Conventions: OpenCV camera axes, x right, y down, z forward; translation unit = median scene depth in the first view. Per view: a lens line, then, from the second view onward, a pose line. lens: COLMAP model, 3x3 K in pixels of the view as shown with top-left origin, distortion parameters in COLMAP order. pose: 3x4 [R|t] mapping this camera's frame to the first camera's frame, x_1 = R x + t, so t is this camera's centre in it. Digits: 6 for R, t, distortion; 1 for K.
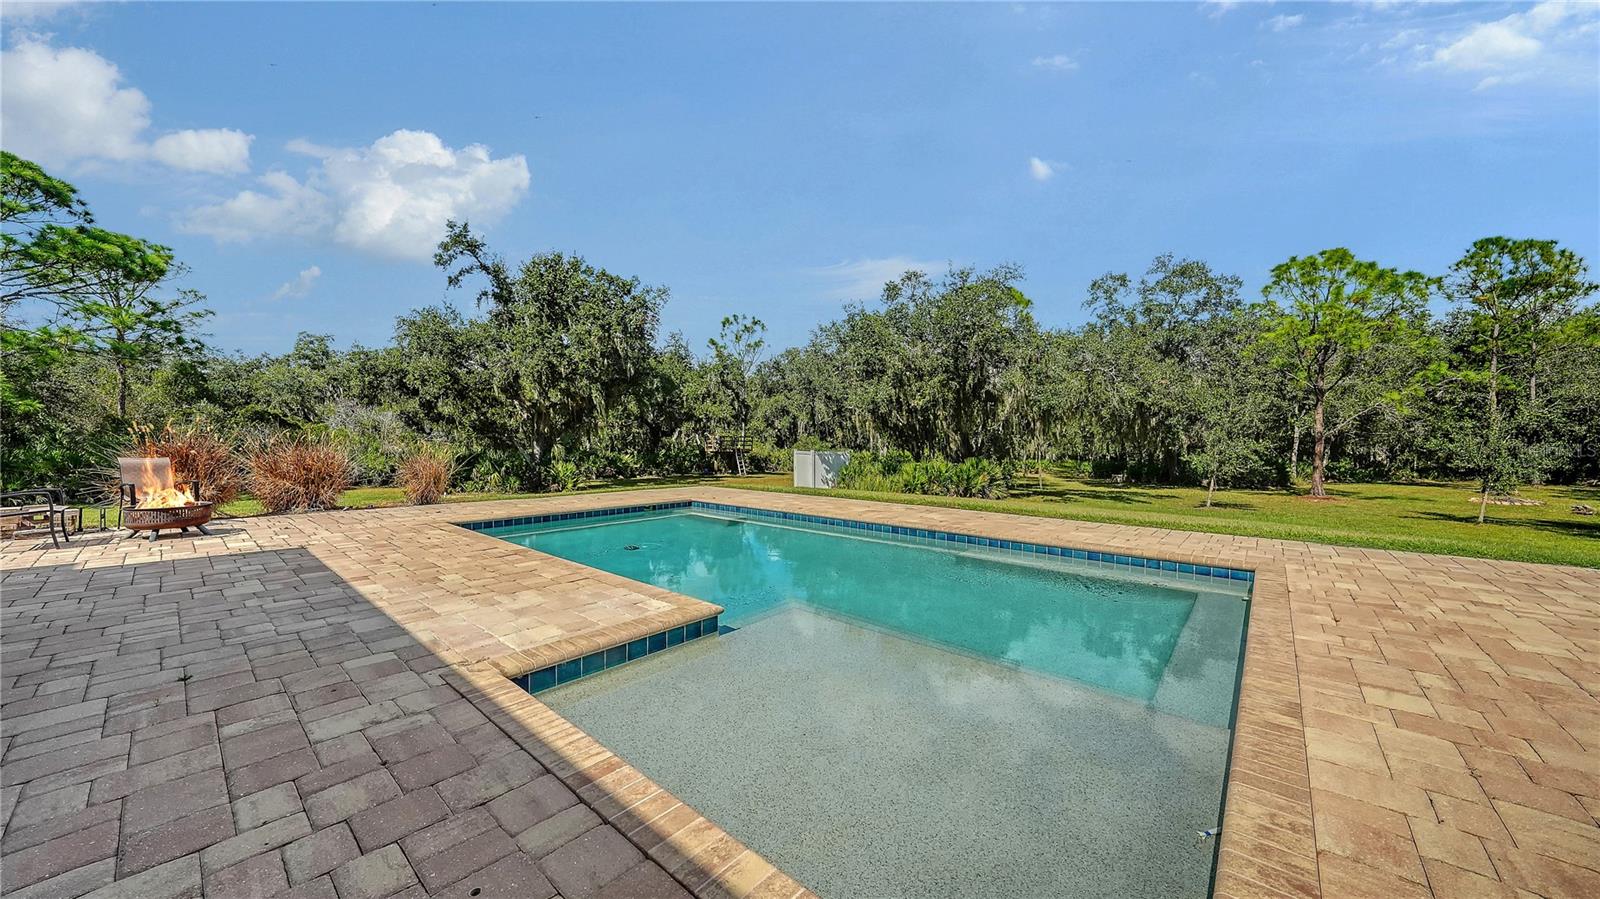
lens RADIAL K [[568.8, 0, 800.0], [0, 568.8, 449.5], [0, 0, 1]] dist [-0.000571, 0.000005]
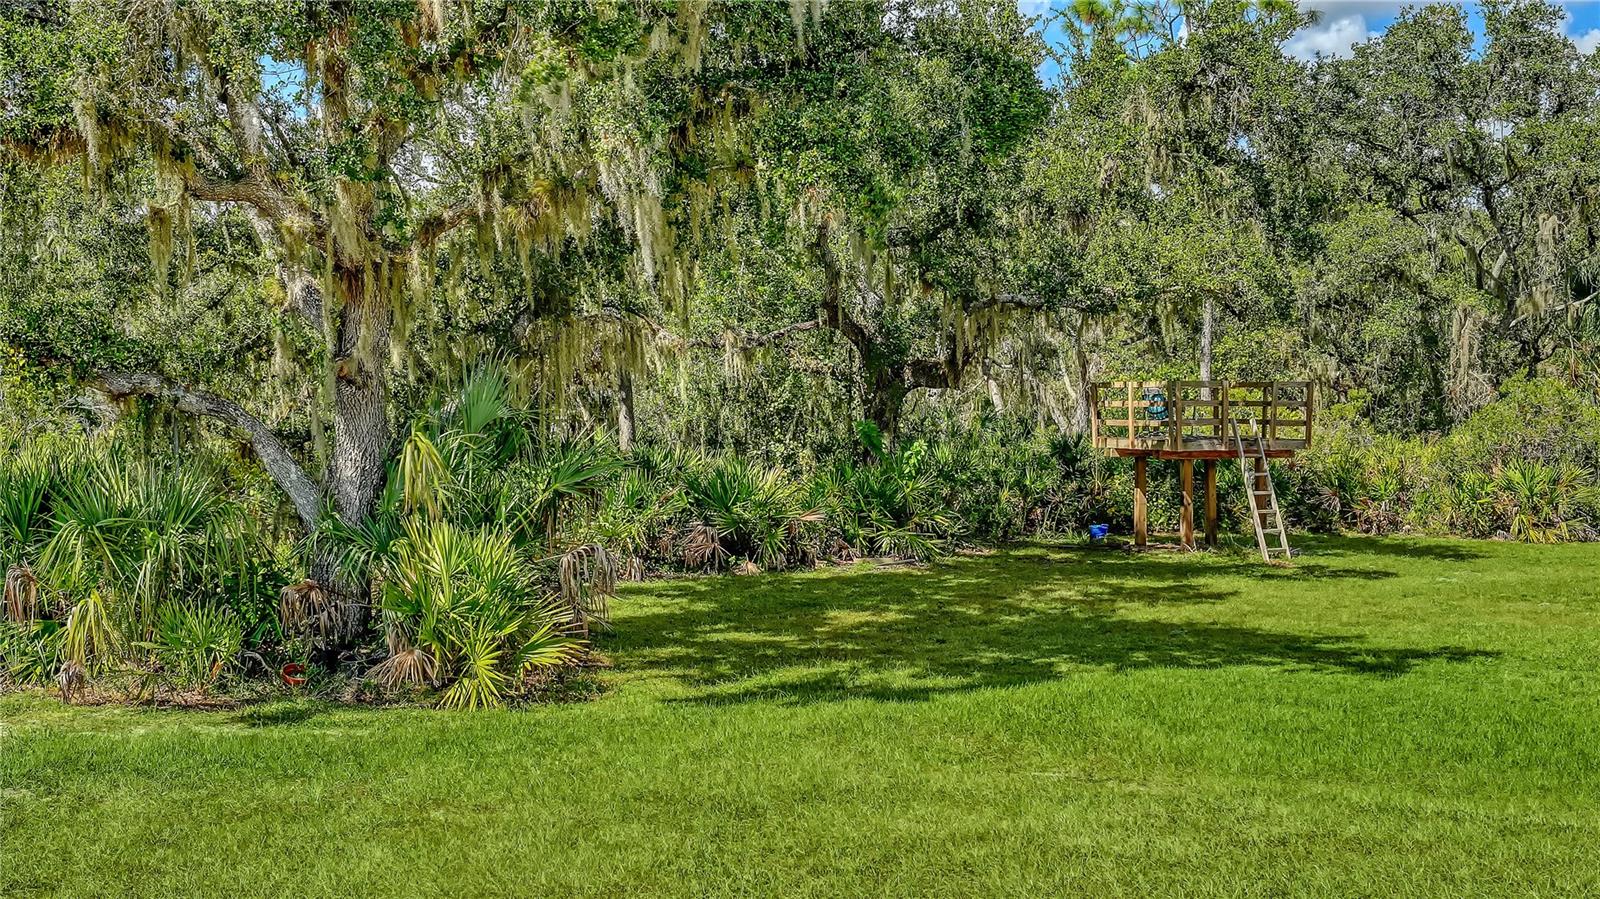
lens RADIAL K [[1589.8, 0, 800.0], [0, 1589.8, 449.5], [0, 0, 1]] dist [0.010401, 0.007073]
pose [[0.965059, -0.000508, -0.262033, -0.163470], [0.004606, 0.999876, 0.015027, -0.009759], [0.261993, -0.015709, 0.964942, 0.500438]]
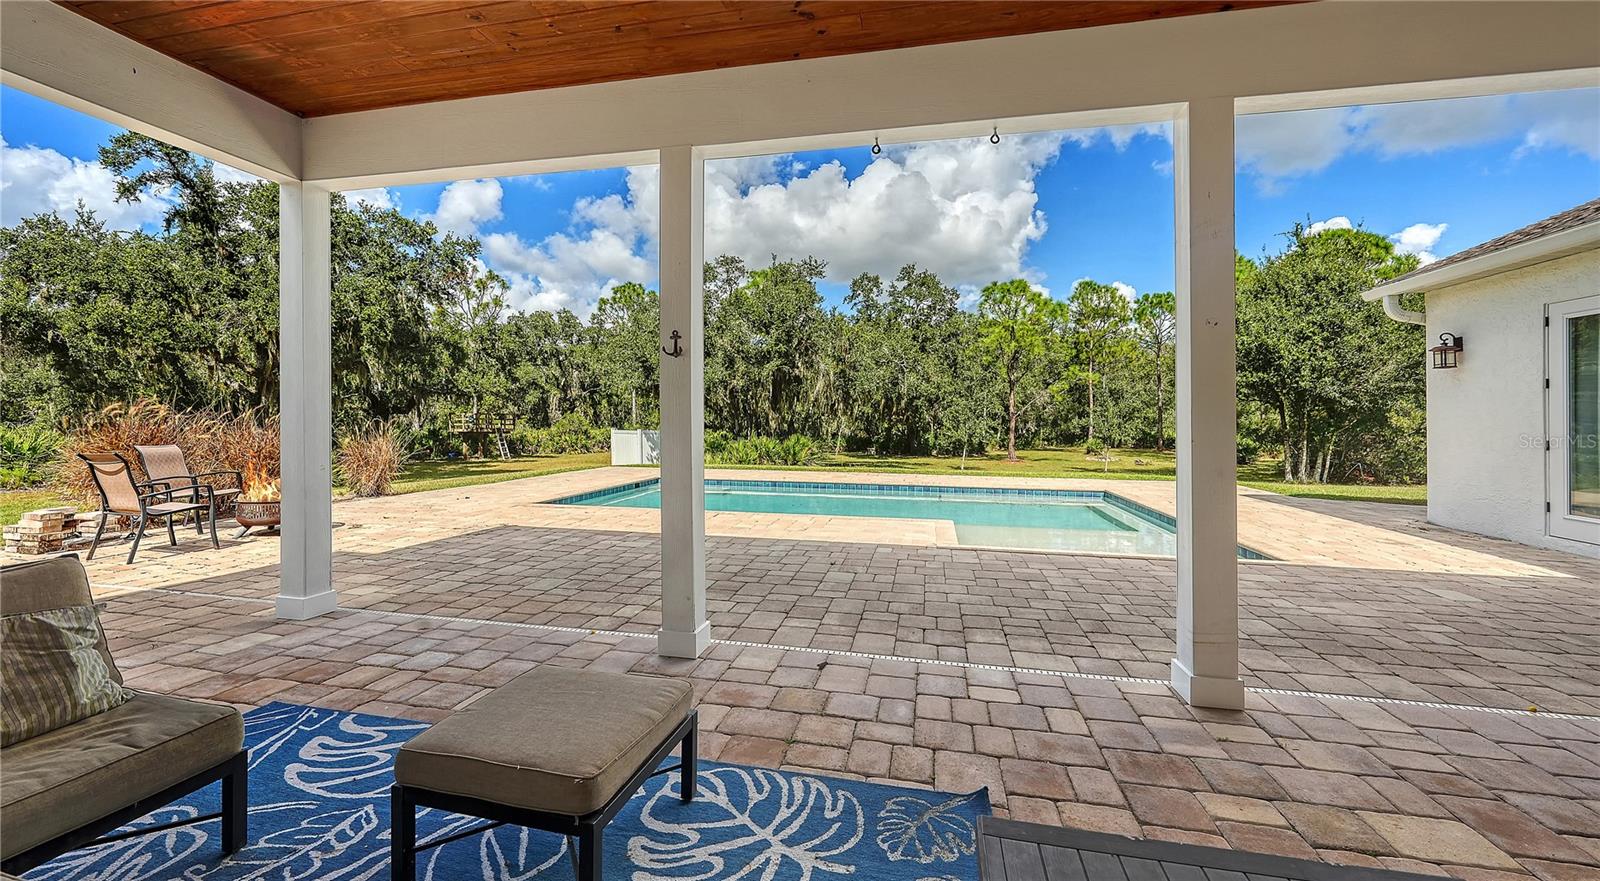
lens RADIAL K [[629.7, 0, 815.9], [0, 629.7, 428.1], [0, 0, 1]] dist [0.000411, -0.000856]
pose [[0.865495, -0.007783, 0.500858, -0.239780], [0.007034, 0.999970, 0.003385, -0.002009], [-0.500869, 0.000594, 0.865523, -0.074327]]
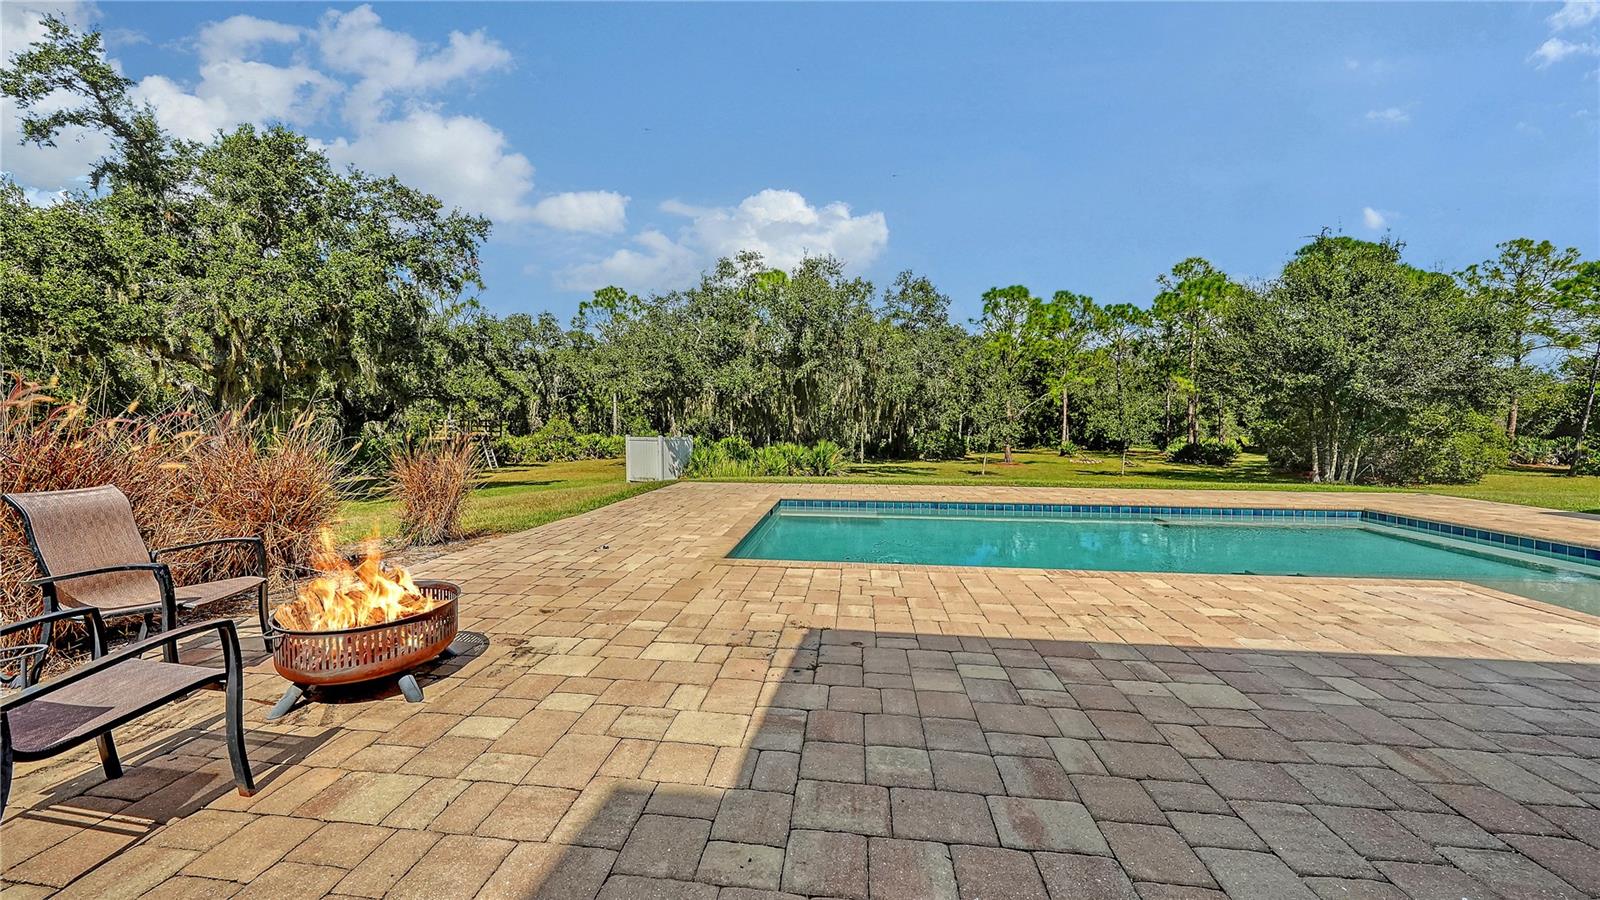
lens RADIAL K [[574.1, 0, 796.7], [0, 574.1, 432.9], [0, 0, 1]] dist [-0.004556, 0.000388]
pose [[0.819003, -0.013941, 0.573620, -0.299232], [0.013355, 0.999897, 0.005234, -0.005264], [-0.573634, 0.003374, 0.819105, 0.137220]]
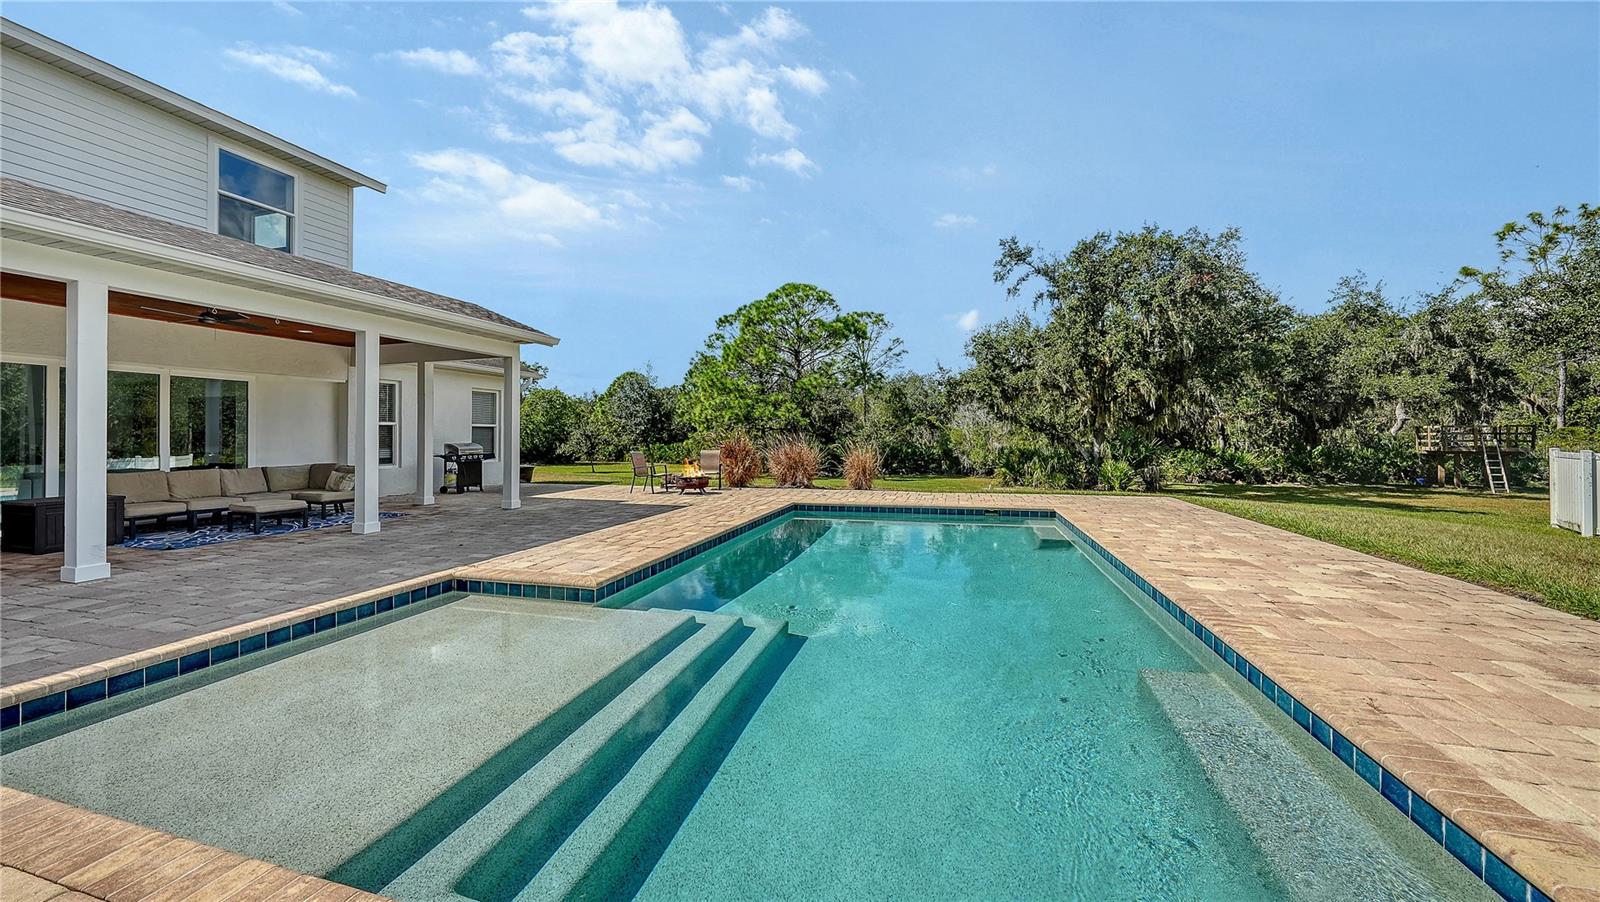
lens RADIAL K [[574.1, 0, 796.7], [0, 574.1, 433.9], [0, 0, 1]] dist [-0.004556, 0.000388]
pose [[0.402726, -0.015533, -0.915189, 0.200398], [-0.002665, 0.999832, -0.018142, -0.002335], [0.915317, 0.009745, 0.402617, 0.161088]]
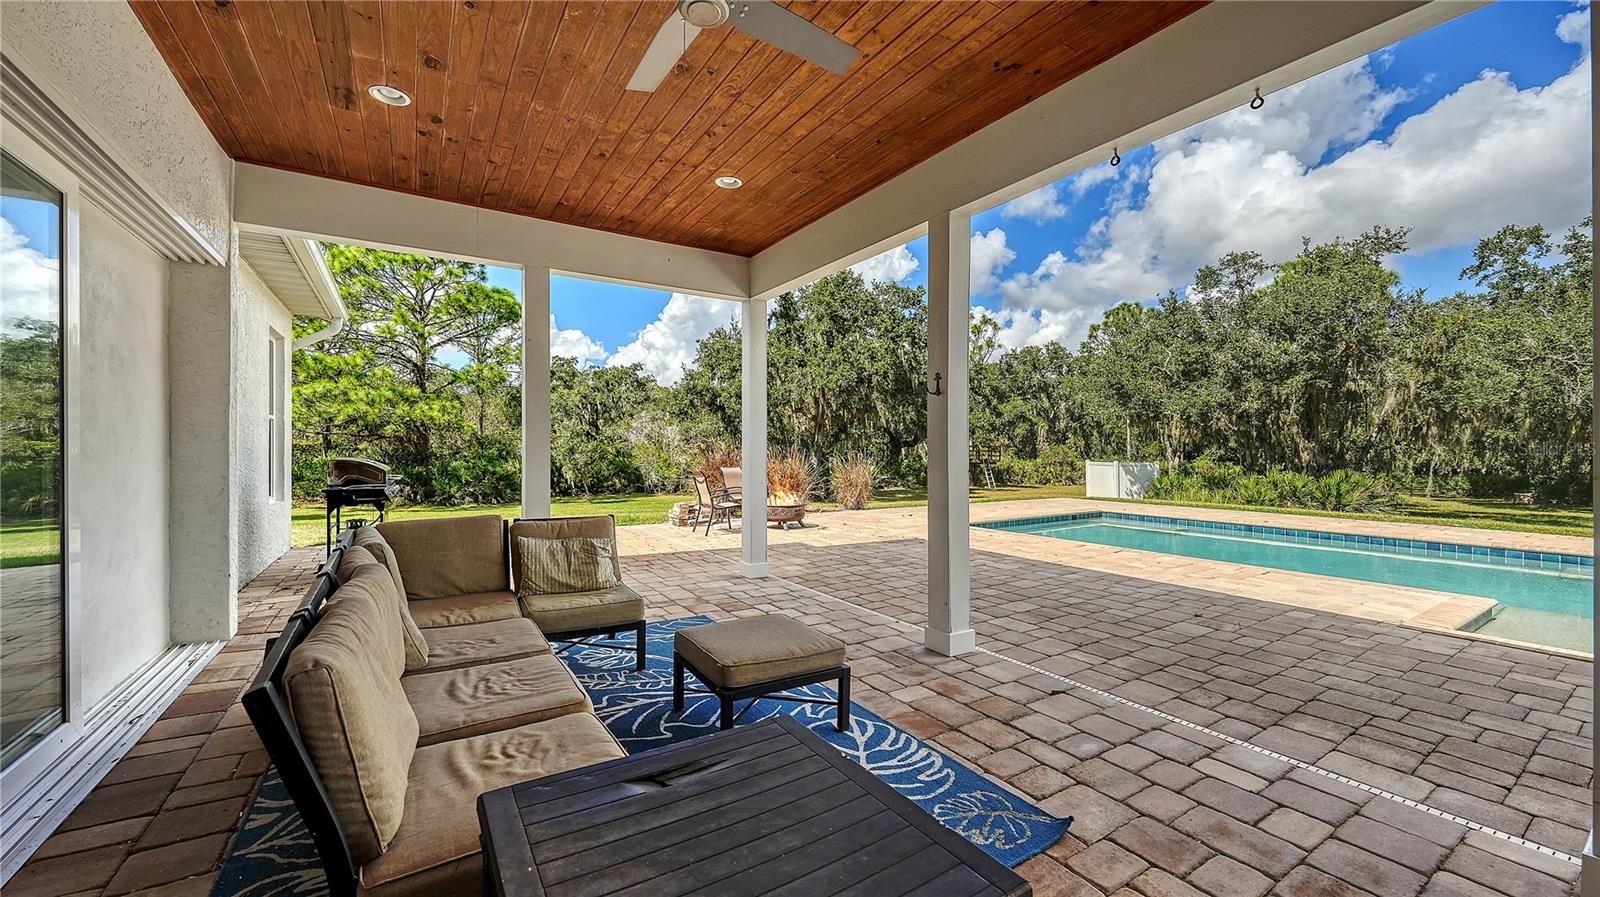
lens RADIAL K [[623.0, 0, 776.3], [0, 623.0, 458.2], [0, 0, 1]] dist [-0.002131, -0.000623]
pose [[0.955525, -0.001445, -0.294905, -0.191037], [0.000660, 0.999996, -0.002761, -0.000721], [0.294908, 0.002443, 0.955523, -0.103165]]
